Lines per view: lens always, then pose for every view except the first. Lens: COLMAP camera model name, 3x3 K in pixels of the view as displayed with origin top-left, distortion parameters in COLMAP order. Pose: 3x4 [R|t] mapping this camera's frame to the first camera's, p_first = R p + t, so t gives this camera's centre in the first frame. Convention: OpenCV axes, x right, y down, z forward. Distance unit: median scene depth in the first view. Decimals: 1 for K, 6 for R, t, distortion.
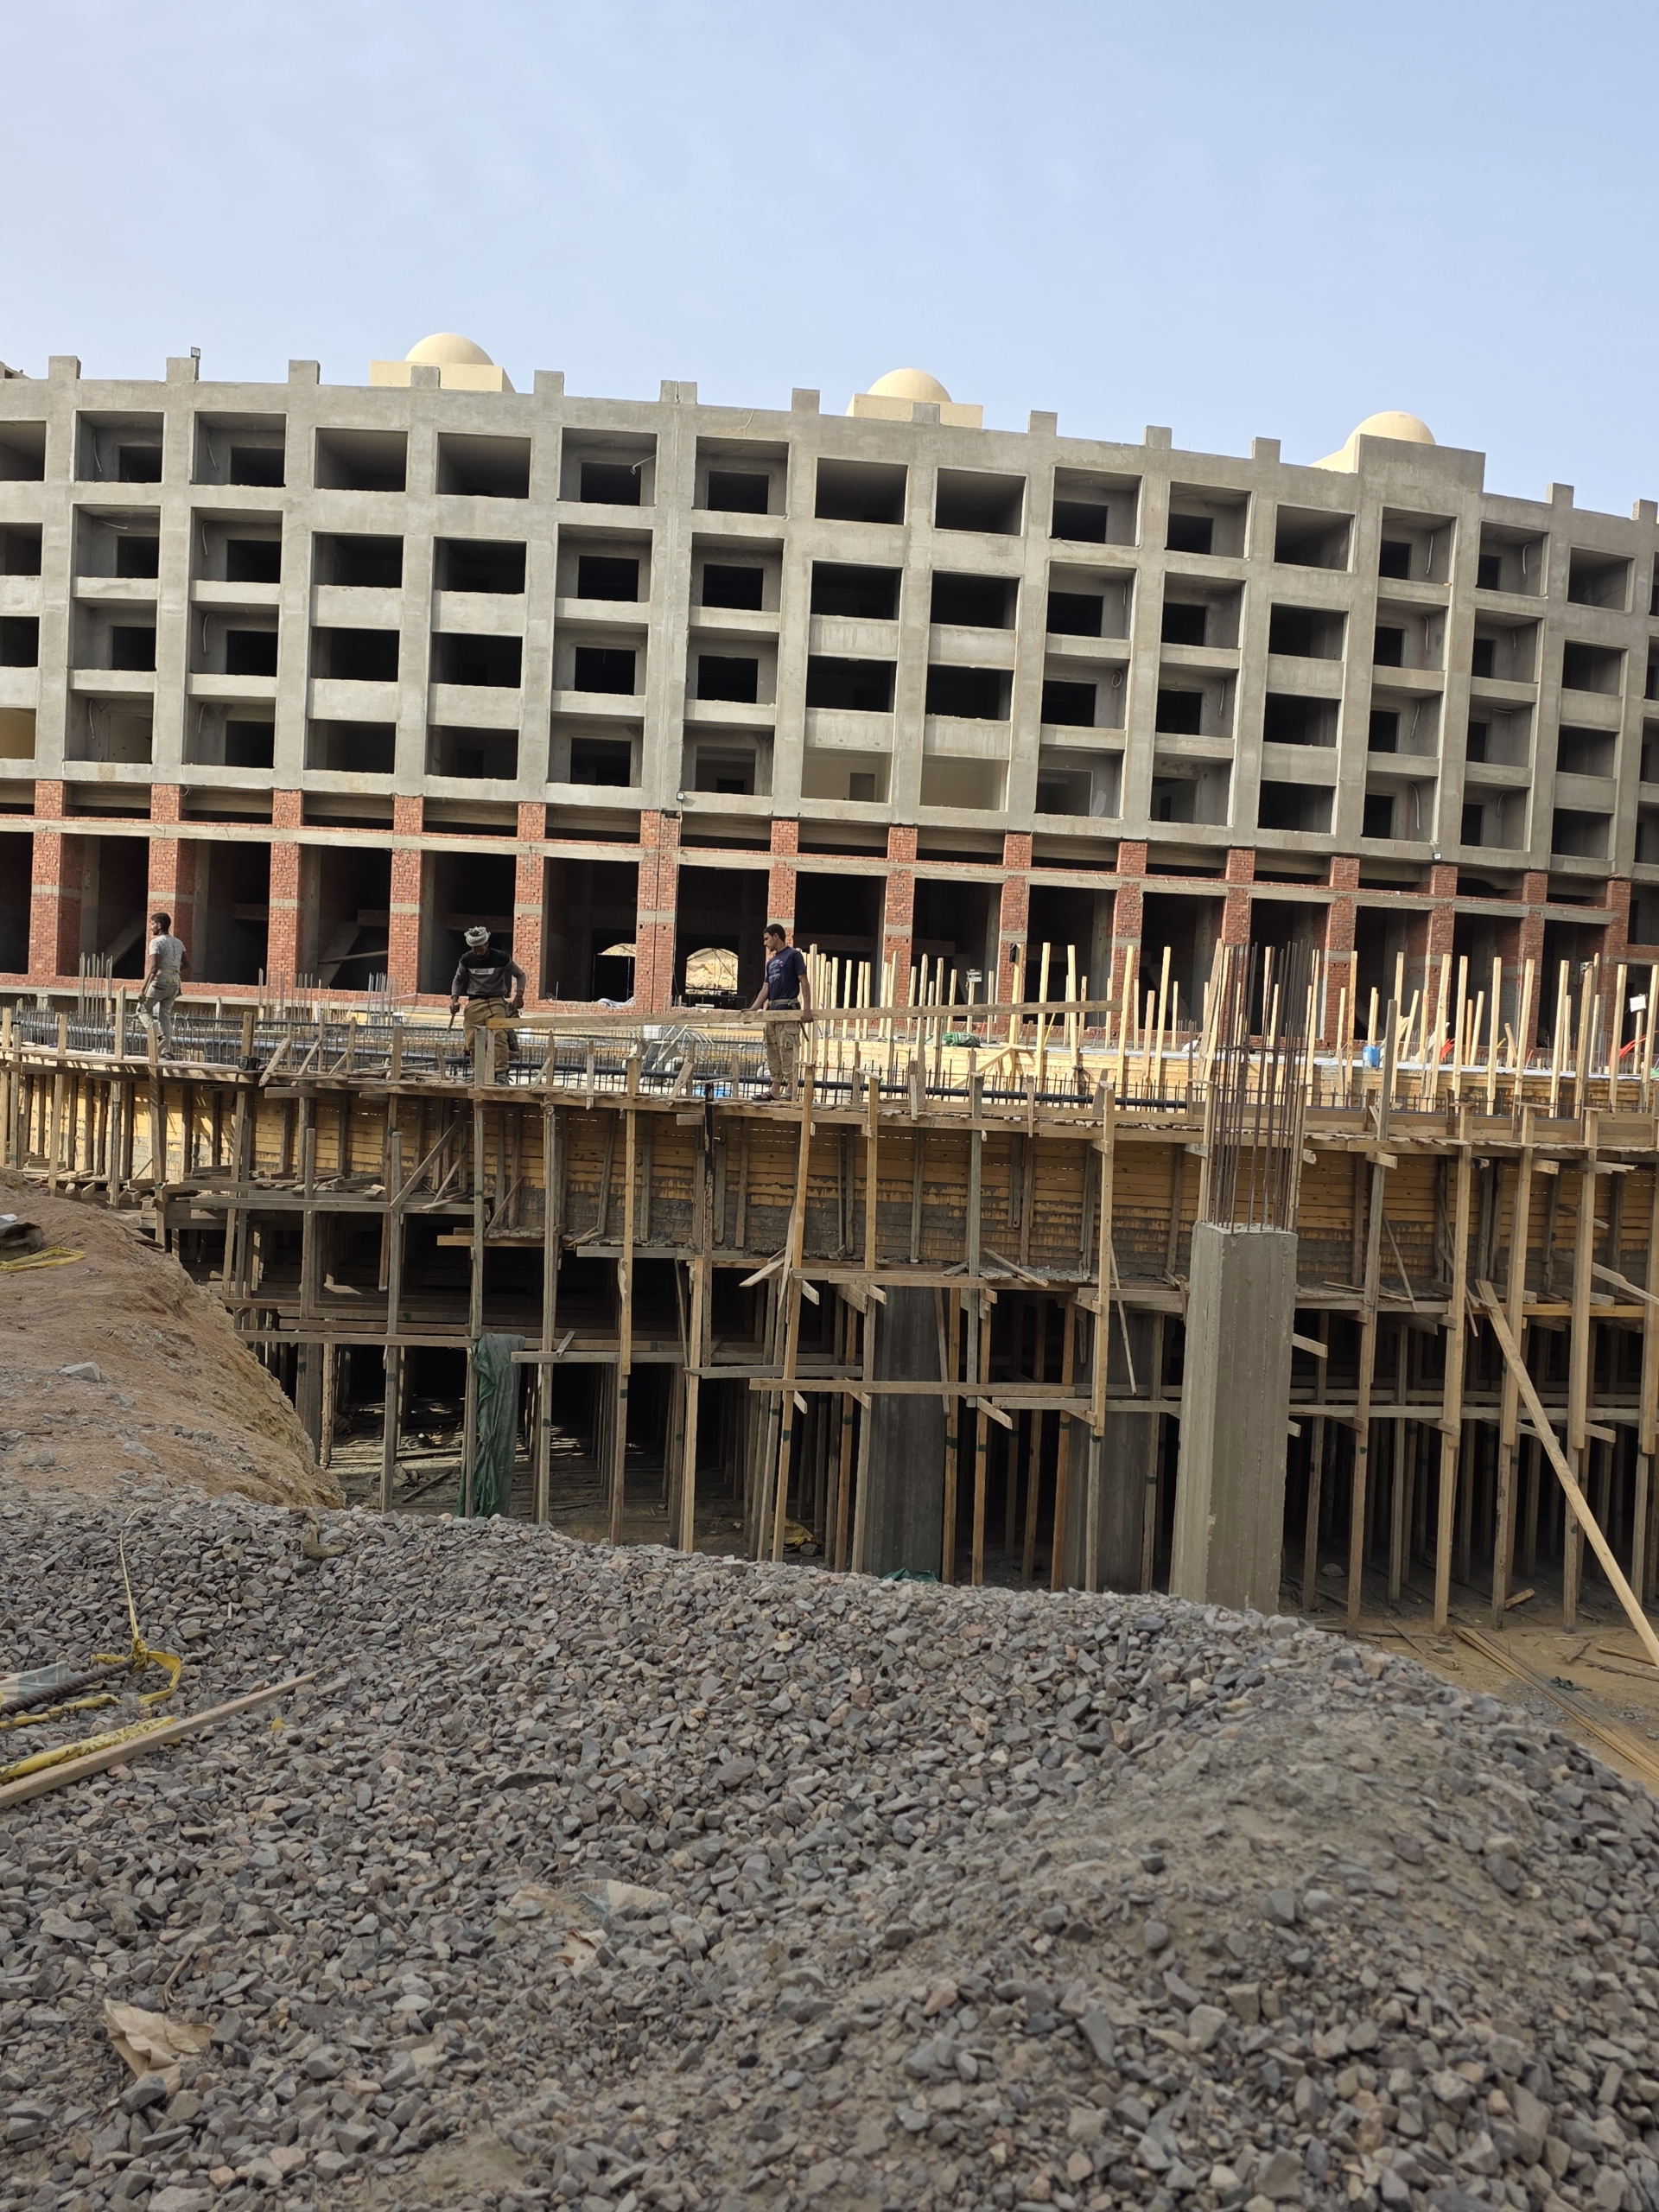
lens RADIAL K [[1870.5, 0, 833.2], [0, 1870.5, 1096.3], [0, 0, 1]] dist [0.081899, -0.118196]
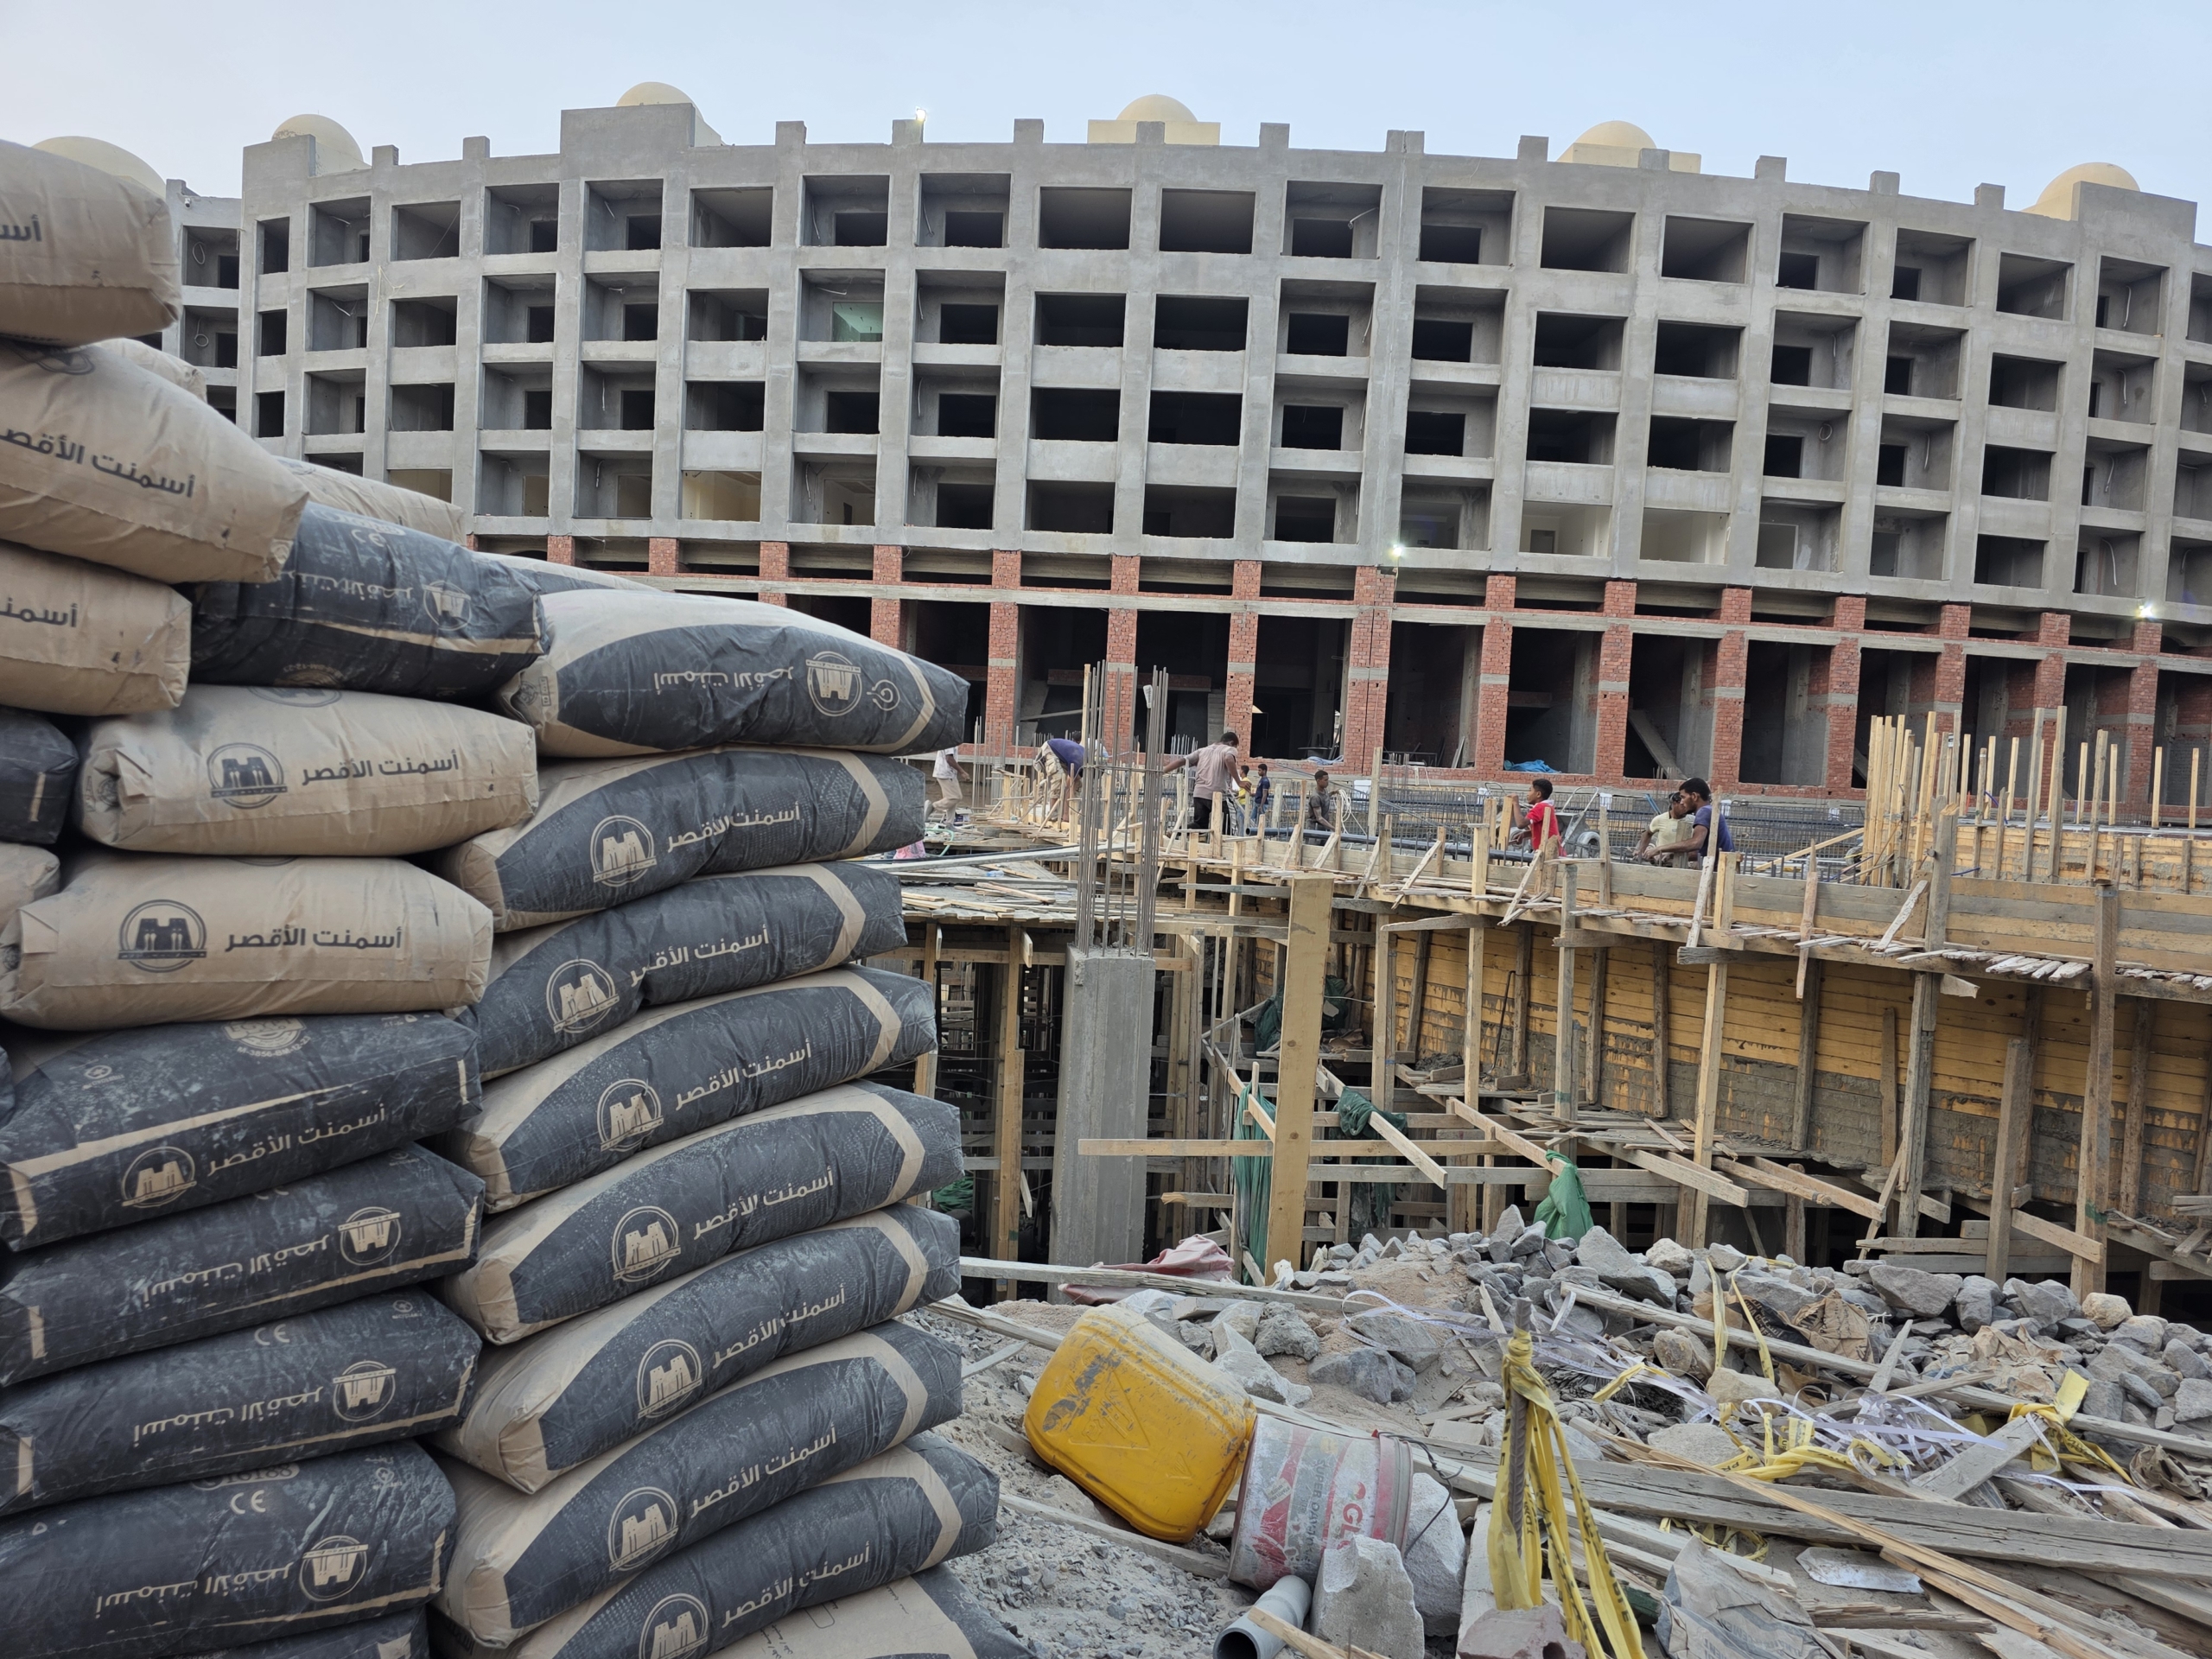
lens RADIAL K [[1492.1, 0, 1112.6], [0, 1492.1, 828.7], [0, 0, 1]] dist [0.059917, -0.064157]
pose [[0.998679, 0.004176, -0.051218, -0.191036], [-0.003822, 0.999968, 0.007008, -0.019124], [0.051246, -0.006803, 0.998663, 0.201957]]
